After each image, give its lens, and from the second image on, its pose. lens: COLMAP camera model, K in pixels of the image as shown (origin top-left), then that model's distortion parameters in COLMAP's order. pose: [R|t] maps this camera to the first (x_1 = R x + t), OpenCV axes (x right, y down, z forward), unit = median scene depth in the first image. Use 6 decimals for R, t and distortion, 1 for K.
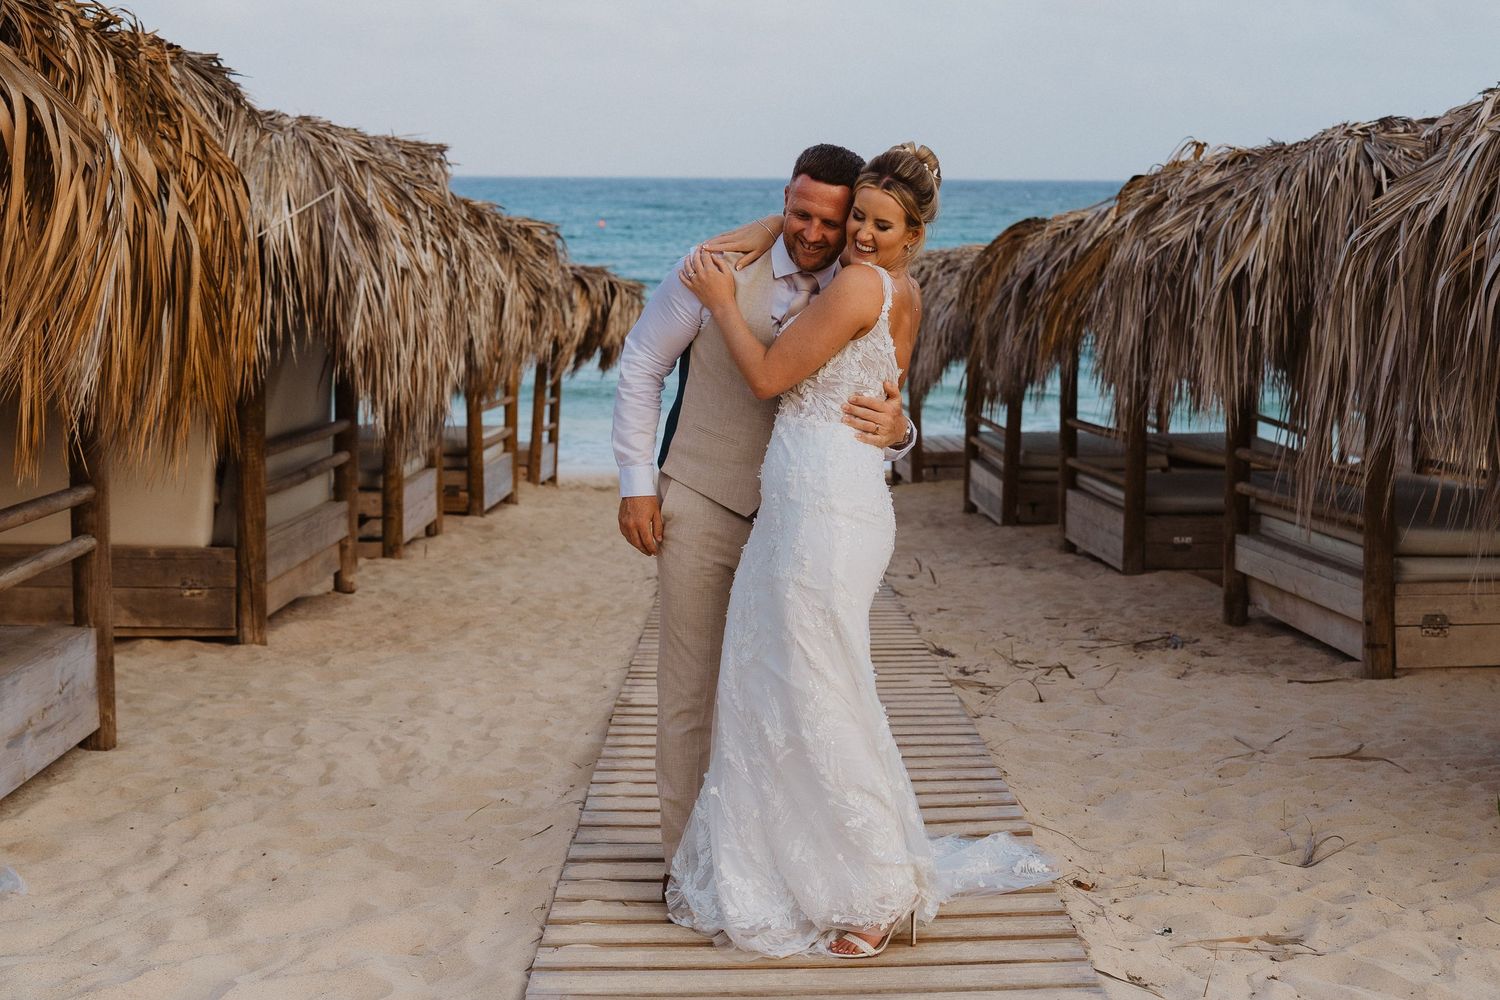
lens RADIAL K [[1568.3, 0, 799.6], [0, 1568.3, 408.8], [0, 0, 1]] dist [-0.004531, 0.000000]
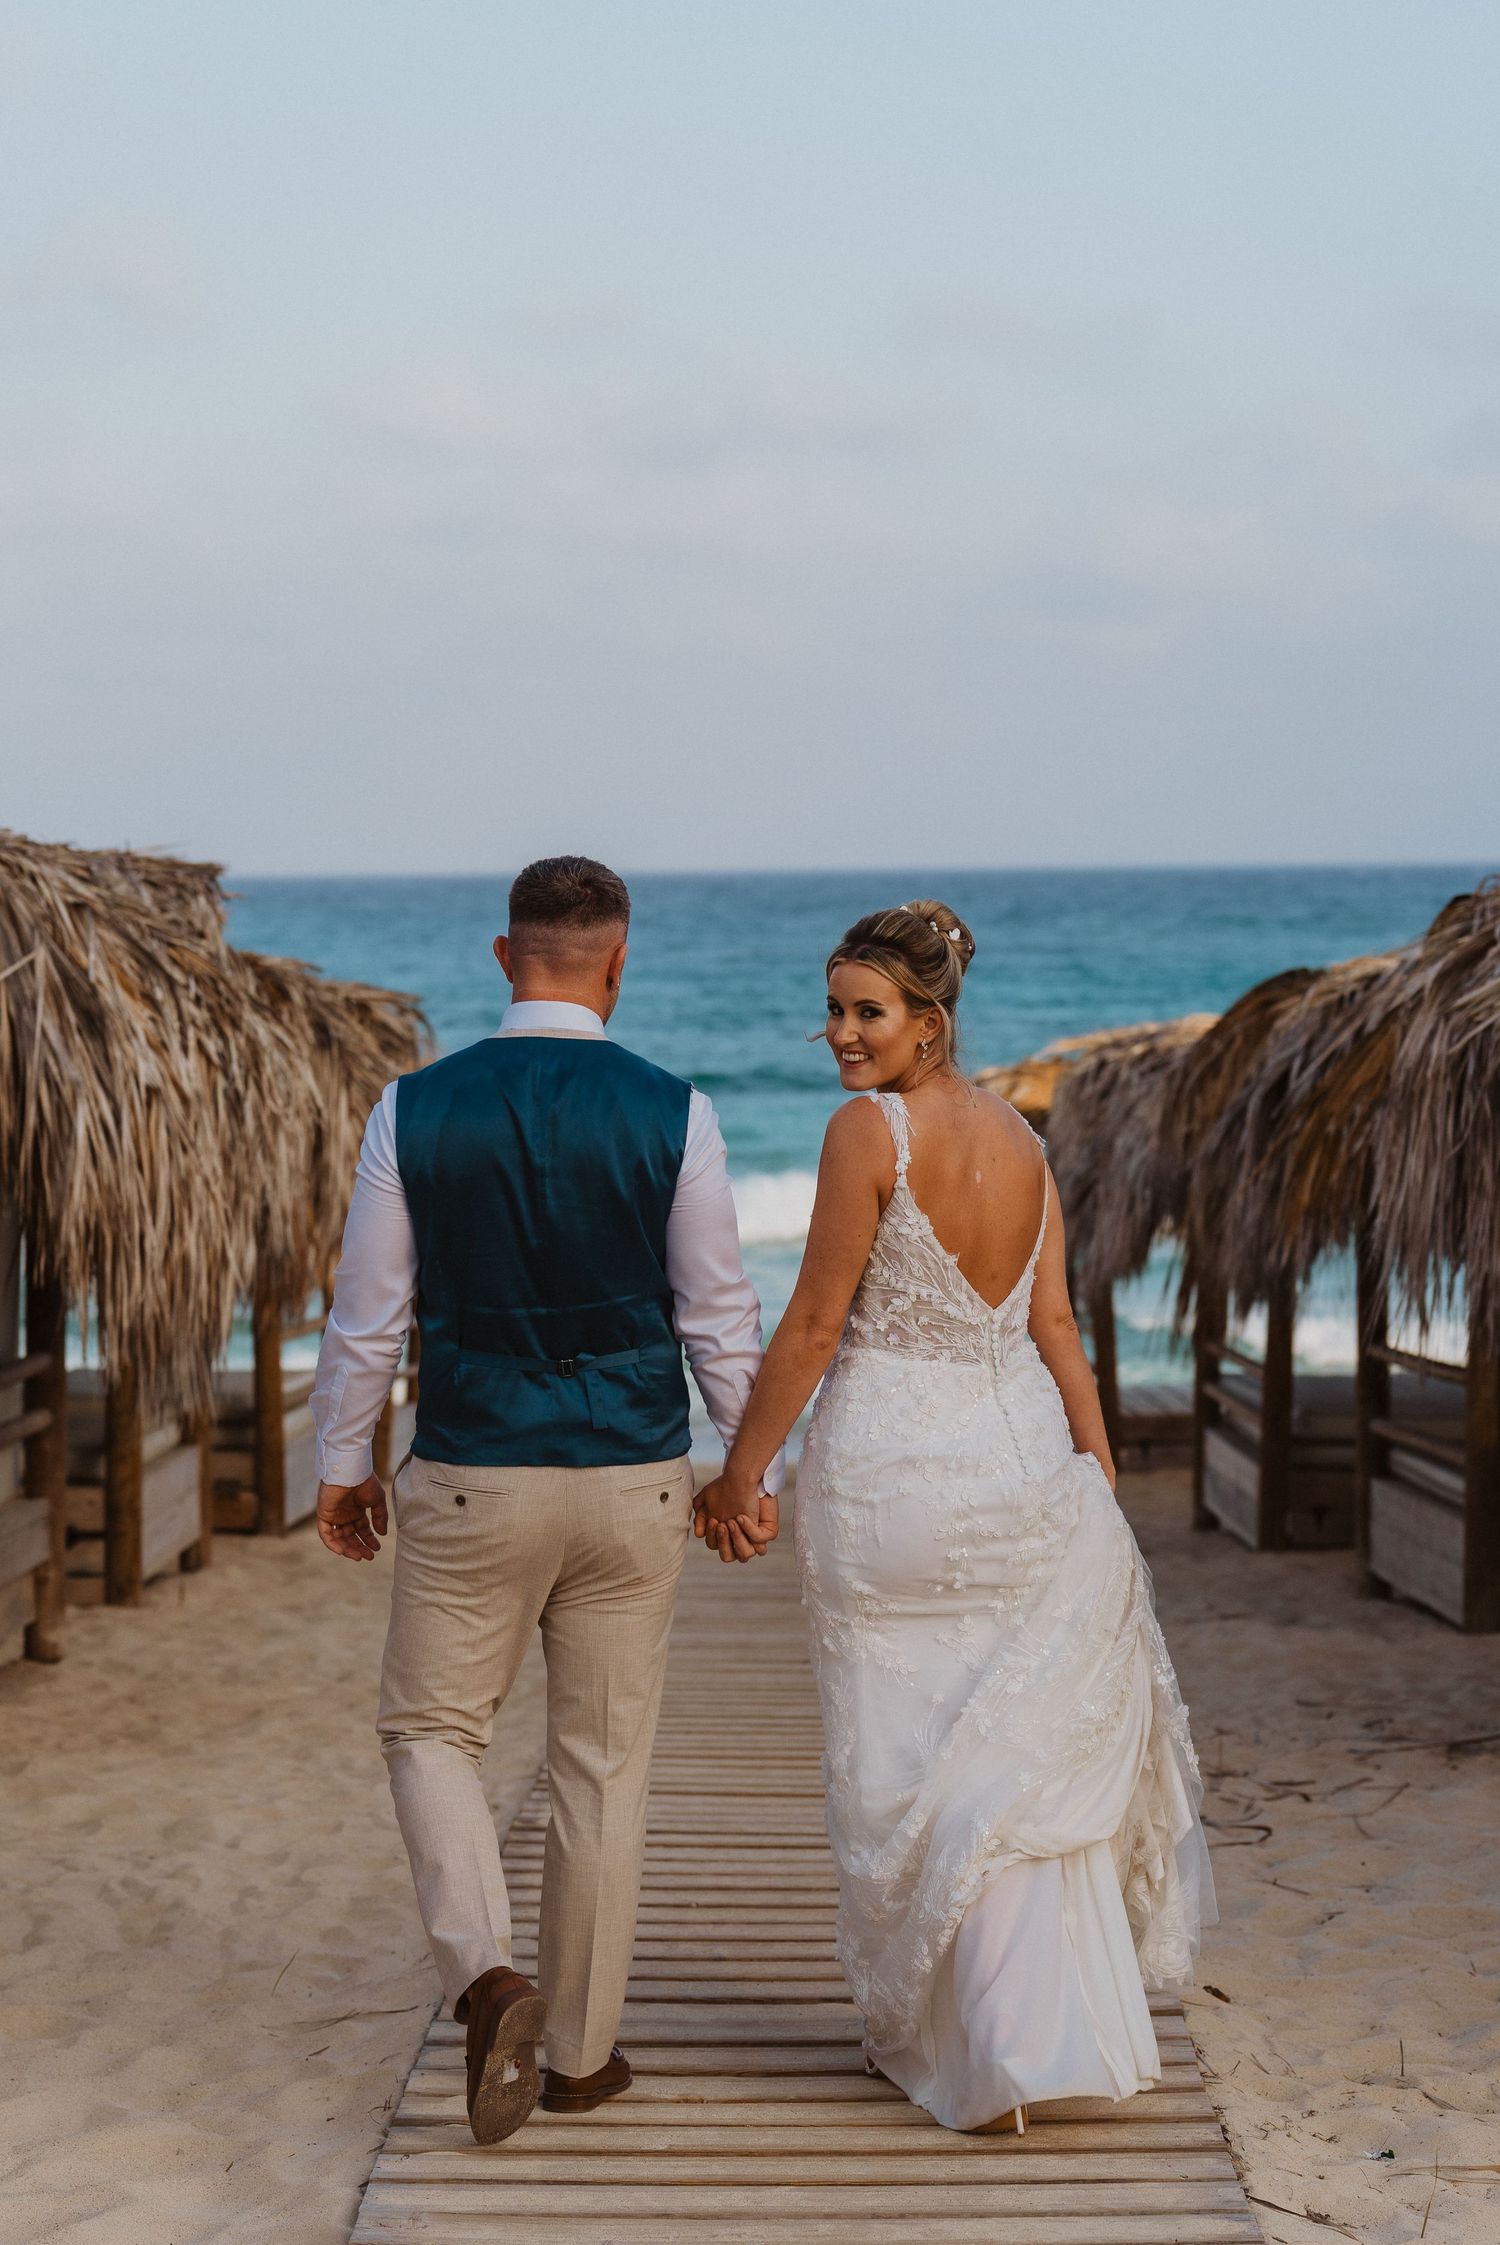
lens RADIAL K [[4727.7, 0, 748.0], [0, 4727.7, 1122.4], [0, 0, 1]] dist [-0.026440, 0.000000]
pose [[0.995472, -0.013002, -0.094164, 0.126252], [0.007427, 0.998212, -0.059314, 0.027324], [0.094767, 0.058346, 0.993788, -0.686304]]
